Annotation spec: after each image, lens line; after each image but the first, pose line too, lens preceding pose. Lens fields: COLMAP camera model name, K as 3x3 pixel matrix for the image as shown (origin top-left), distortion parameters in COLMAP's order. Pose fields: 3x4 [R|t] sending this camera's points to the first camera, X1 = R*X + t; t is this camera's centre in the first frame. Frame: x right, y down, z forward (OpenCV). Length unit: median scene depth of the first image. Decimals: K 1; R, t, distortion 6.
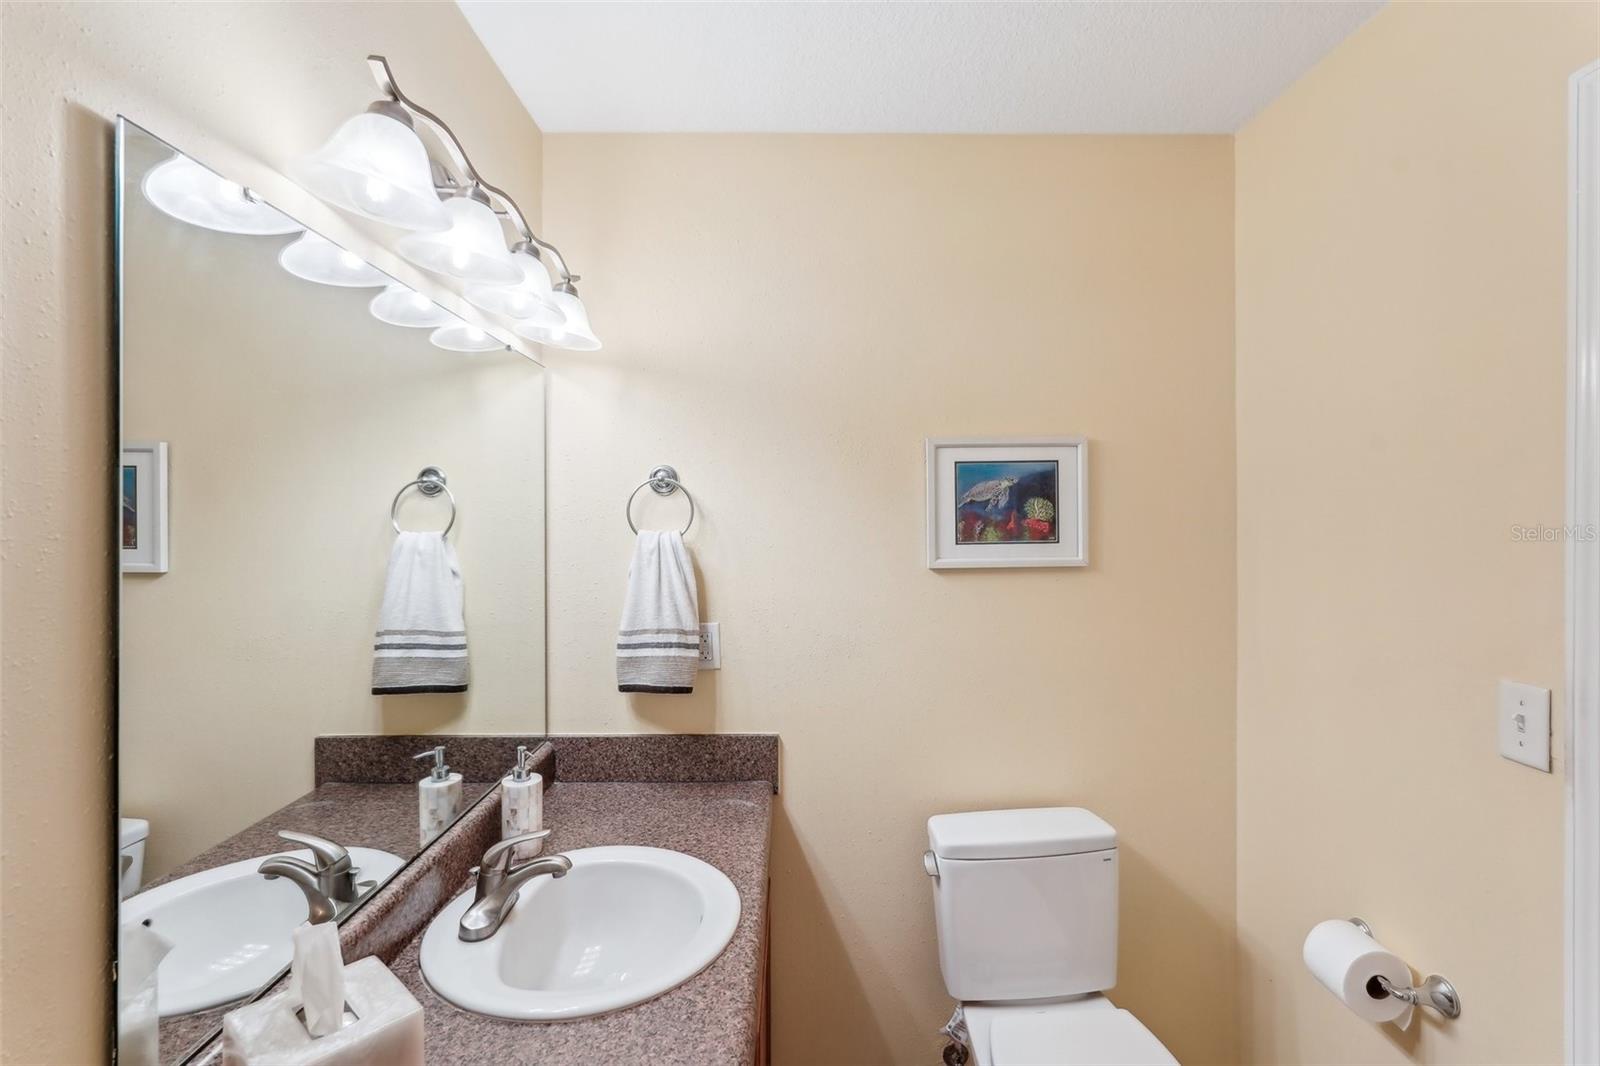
lens RADIAL K [[731.8, 0, 801.7], [0, 731.8, 498.0], [0, 0, 1]] dist [-0.004384, 0.000450]
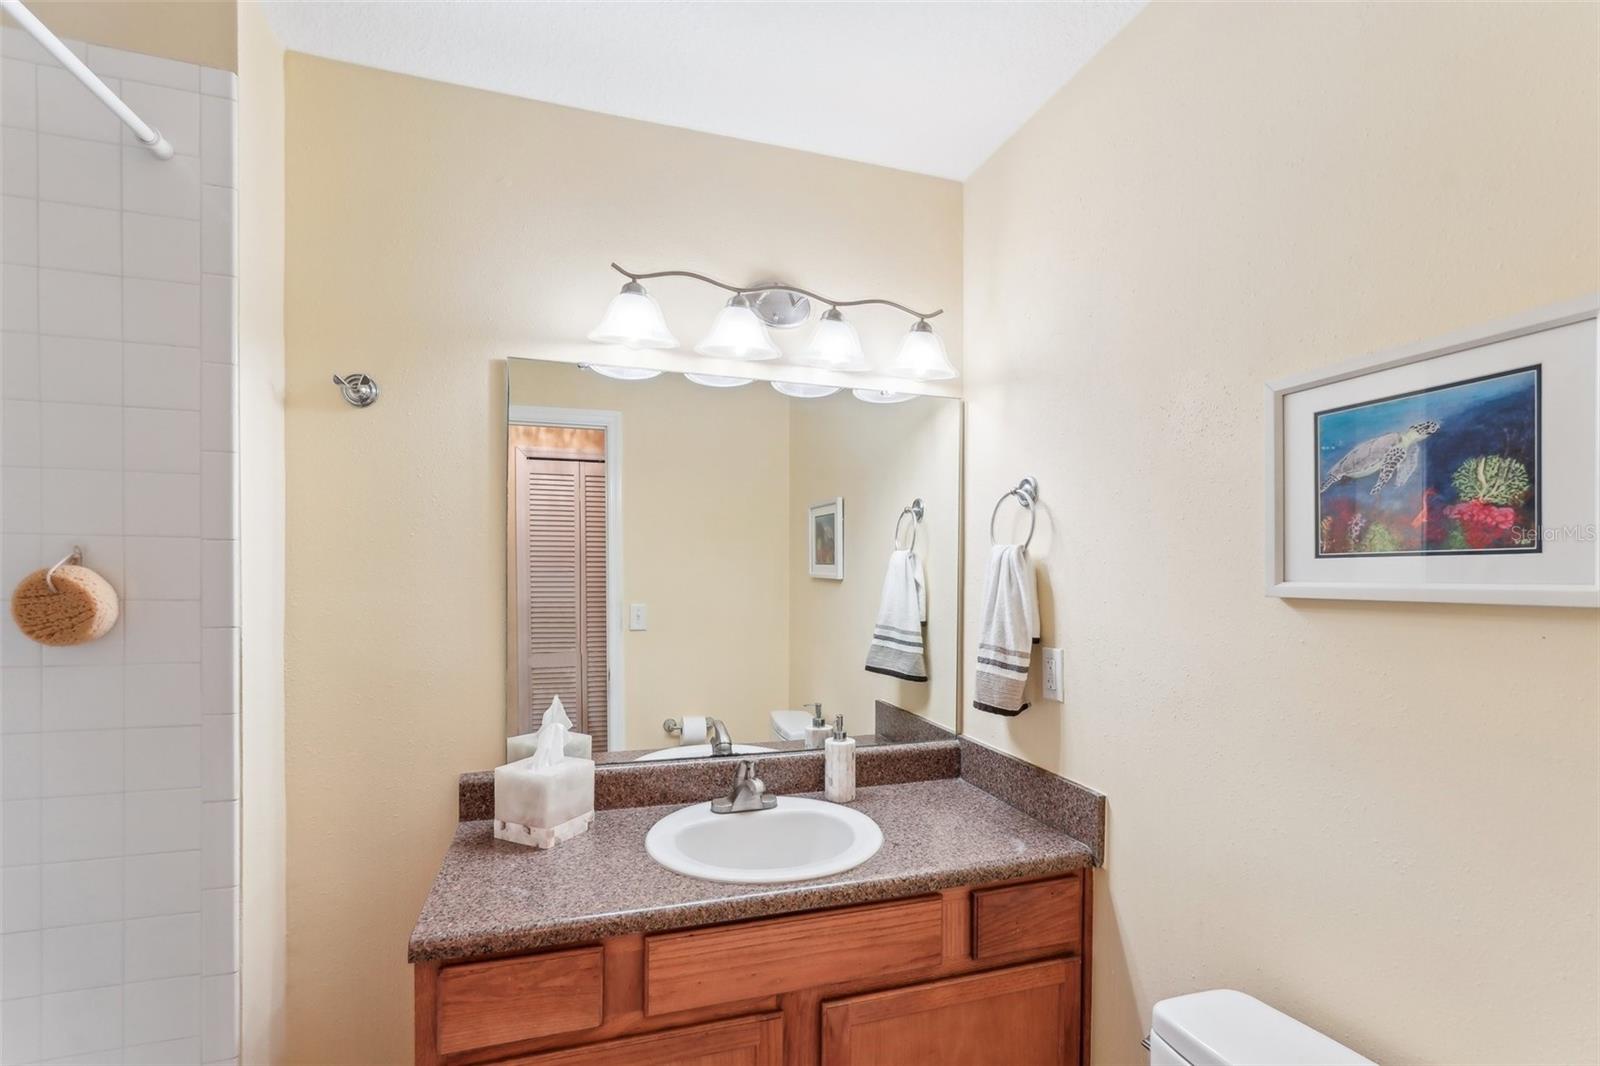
lens RADIAL K [[733.5, 0, 802.9], [0, 733.5, 564.6], [0, 0, 1]] dist [0.001377, 0.000627]
pose [[0.314342, 0.002010, -0.949308, 0.629962], [0.015788, 0.999848, 0.007345, 0.058476], [0.949178, -0.017297, 0.314263, 0.437989]]
